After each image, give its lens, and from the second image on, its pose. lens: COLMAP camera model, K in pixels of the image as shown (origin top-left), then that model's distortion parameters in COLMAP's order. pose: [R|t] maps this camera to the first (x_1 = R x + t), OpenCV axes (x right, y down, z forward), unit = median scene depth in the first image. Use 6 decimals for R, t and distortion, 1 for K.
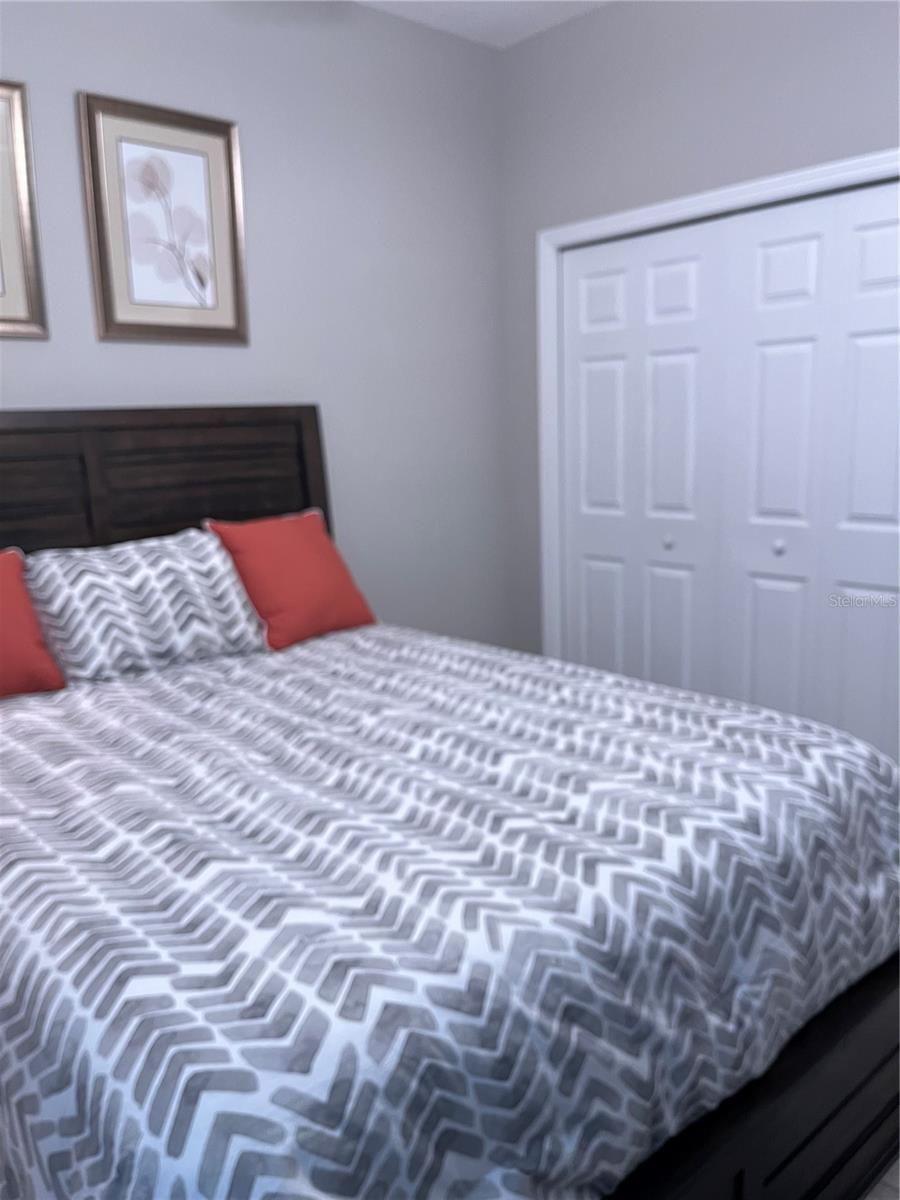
lens RADIAL K [[960.4, 0, 450.0], [0, 960.4, 600.0], [0, 0, 1]] dist [0.003163, -0.008610]
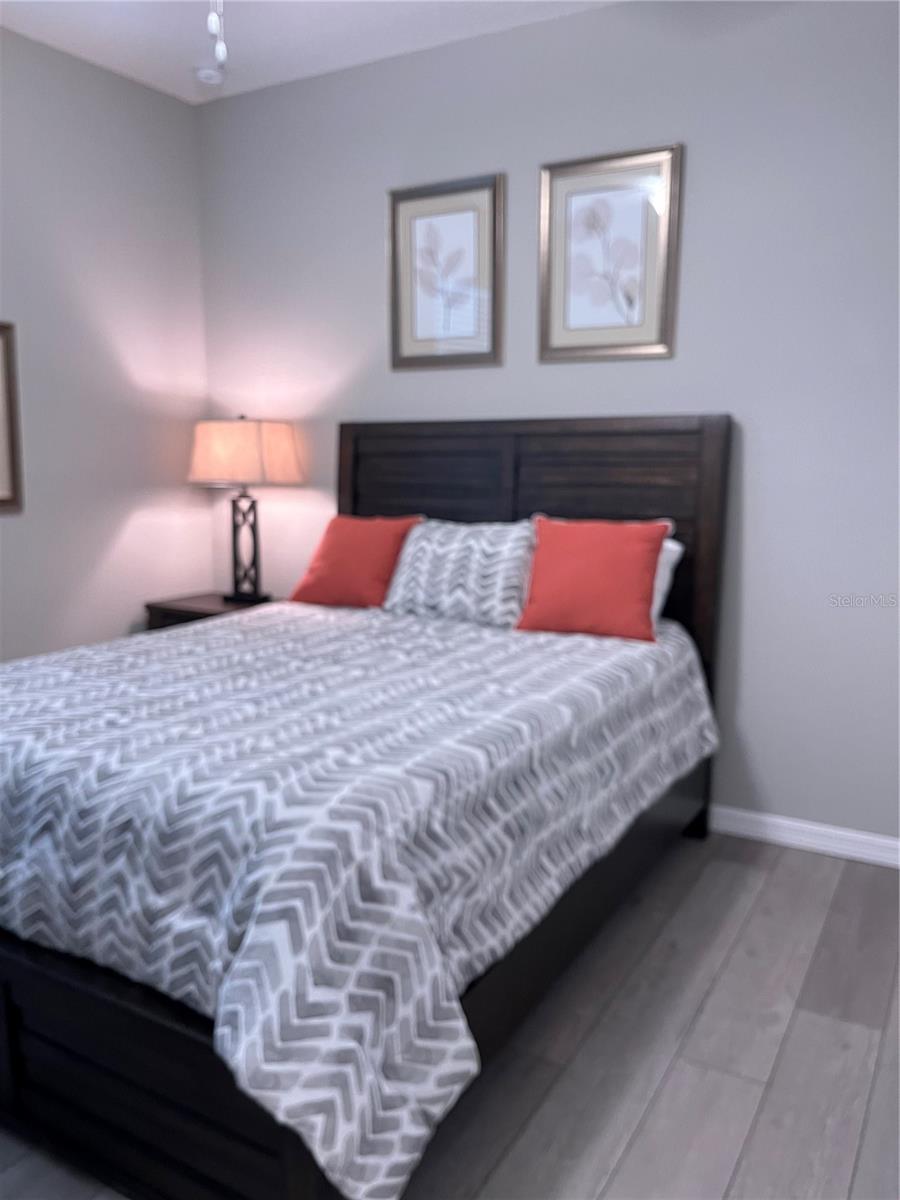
lens RADIAL K [[960.4, 0, 450.0], [0, 960.4, 600.0], [0, 0, 1]] dist [0.003163, -0.008610]
pose [[0.286569, 0.183694, -0.940284, 0.911535], [-0.186805, 0.973323, 0.133217, -0.128499], [0.939671, 0.137474, 0.313239, 0.603057]]
